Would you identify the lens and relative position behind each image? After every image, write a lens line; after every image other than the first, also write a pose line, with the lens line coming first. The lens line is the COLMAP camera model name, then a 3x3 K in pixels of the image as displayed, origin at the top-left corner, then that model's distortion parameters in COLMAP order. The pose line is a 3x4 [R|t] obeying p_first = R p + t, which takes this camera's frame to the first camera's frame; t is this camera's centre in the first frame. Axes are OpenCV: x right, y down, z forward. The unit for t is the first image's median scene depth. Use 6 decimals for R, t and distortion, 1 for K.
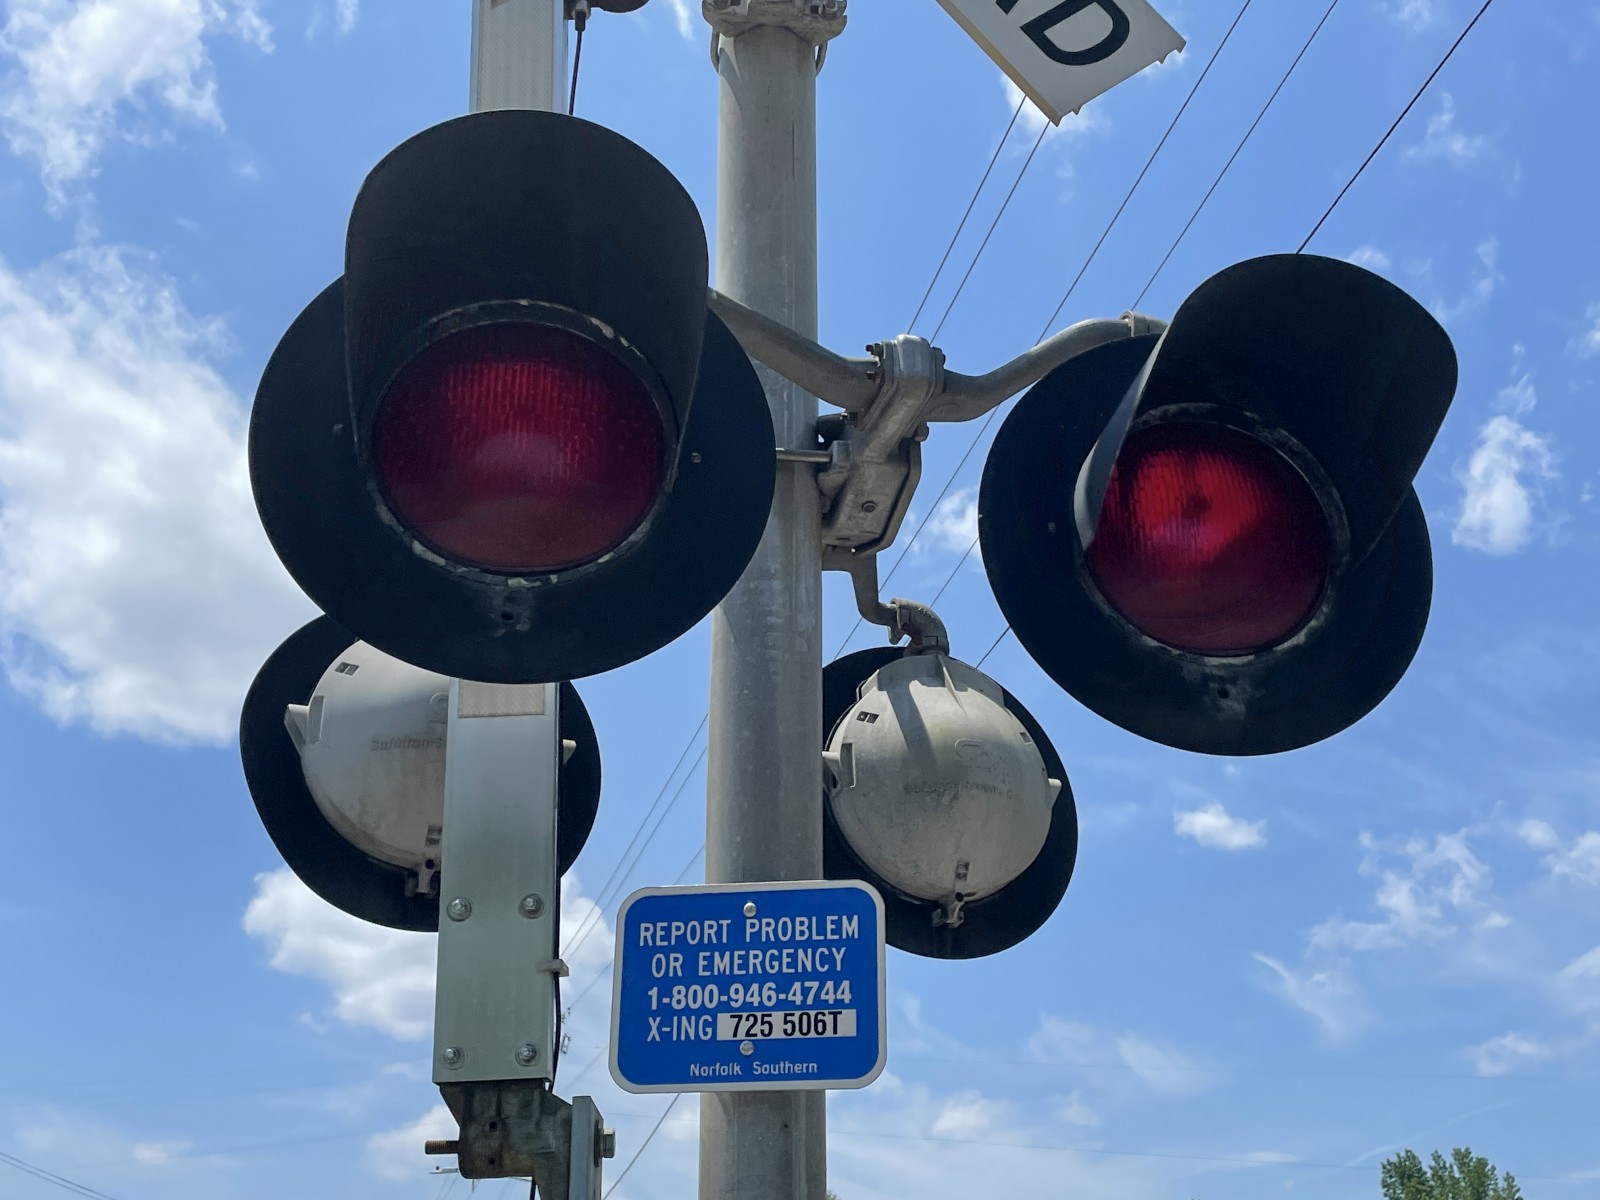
lens RADIAL K [[1826.0, 0, 793.2], [0, 1826.0, 591.9], [0, 0, 1]] dist [0.081460, 0.000000]
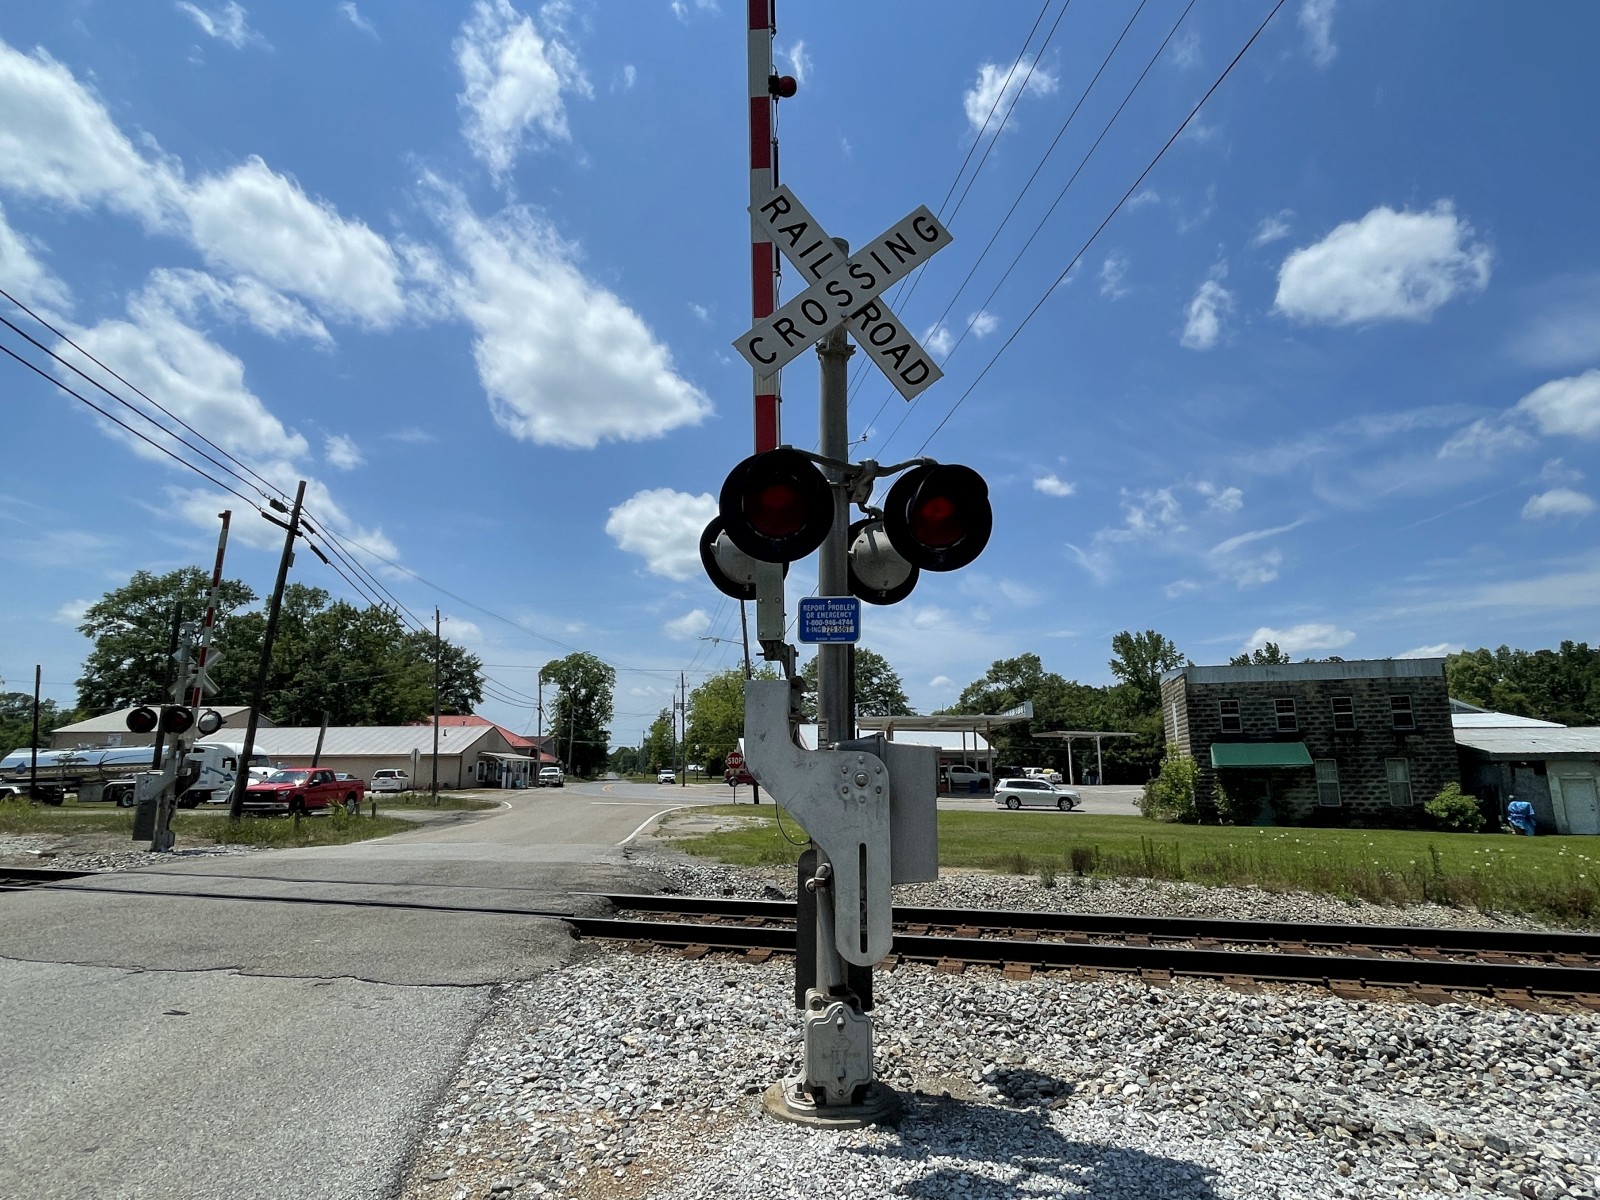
lens RADIAL K [[853.4, 0, 803.9], [0, 853.4, 601.1], [0, 0, 1]] dist [-0.003229, -0.001013]
pose [[0.998464, 0.011667, -0.054167, 0.024657], [0.002728, 0.966040, 0.258378, -0.346194], [0.055342, -0.258129, 0.964524, -0.927420]]
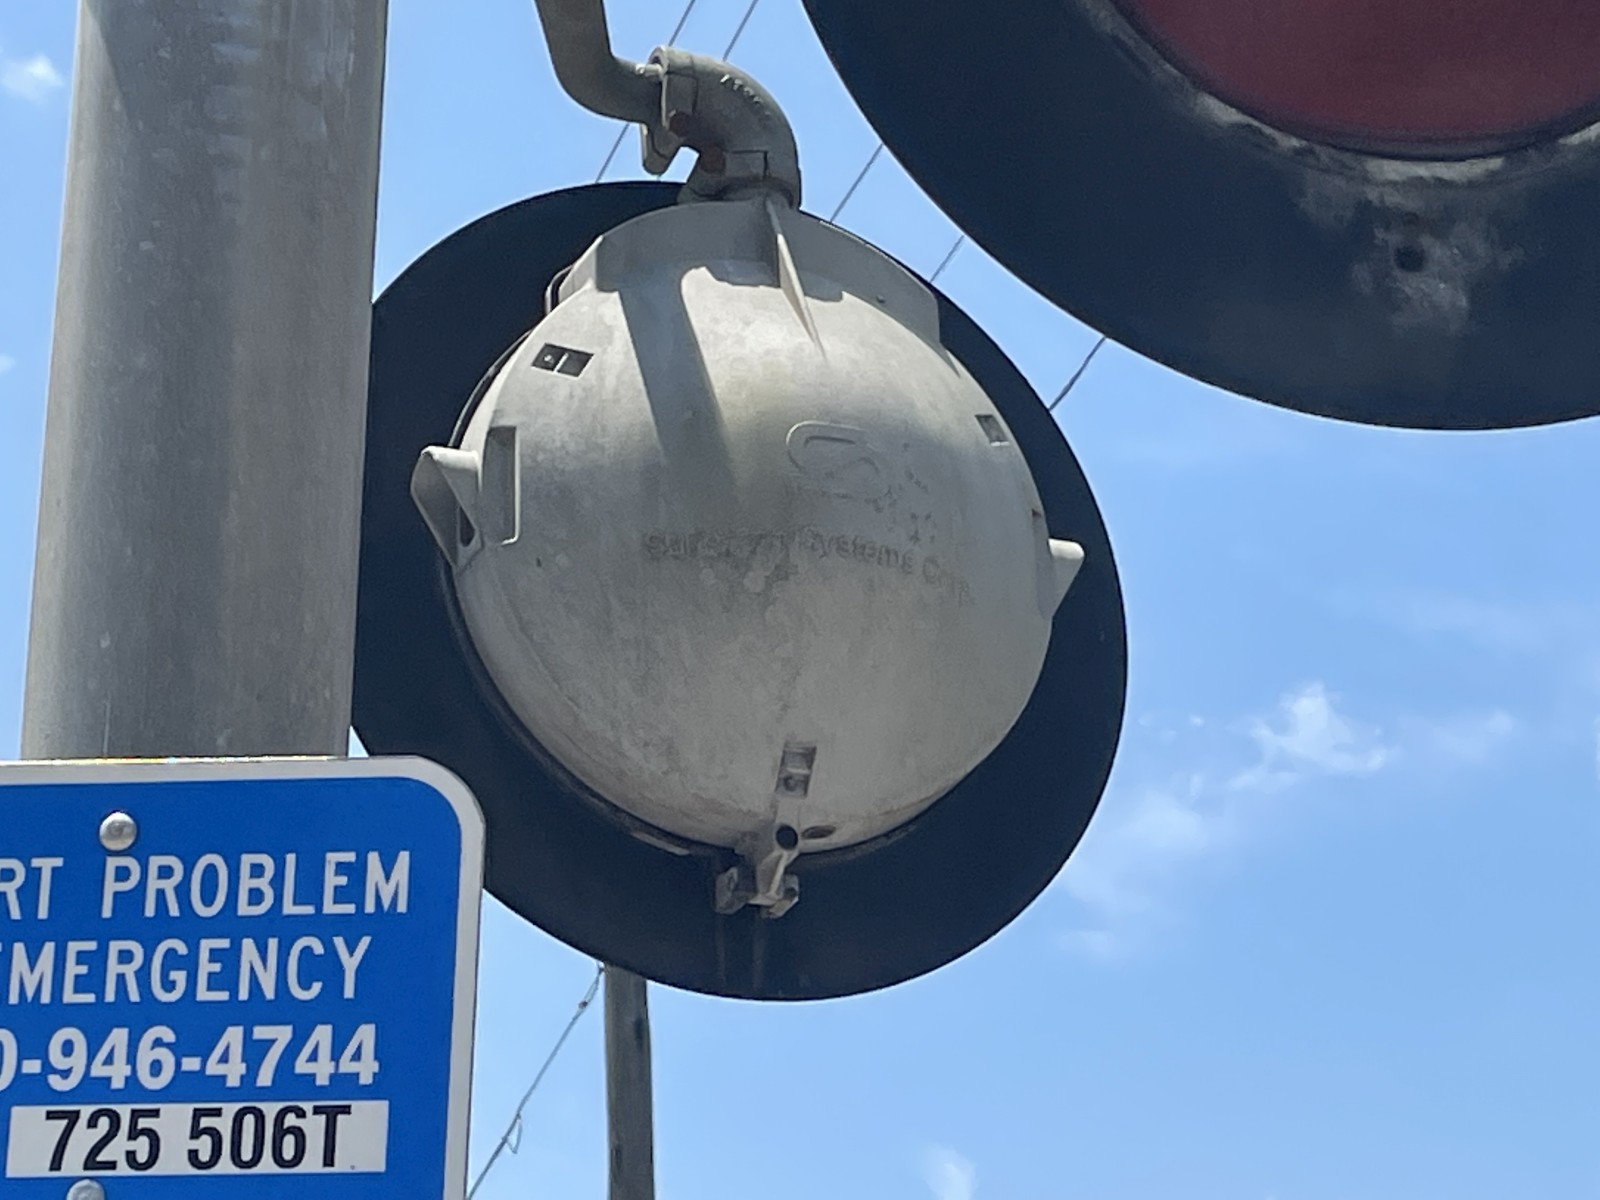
lens RADIAL K [[4462.4, 0, 808.0], [0, 4462.4, 601.0], [0, 0, 1]] dist [0.102779, 0.000000]
pose [[0.999330, 0.024004, 0.027634, 0.088565], [-0.026503, 0.995226, 0.093933, 0.040684], [-0.025248, -0.094602, 0.995195, 0.114310]]
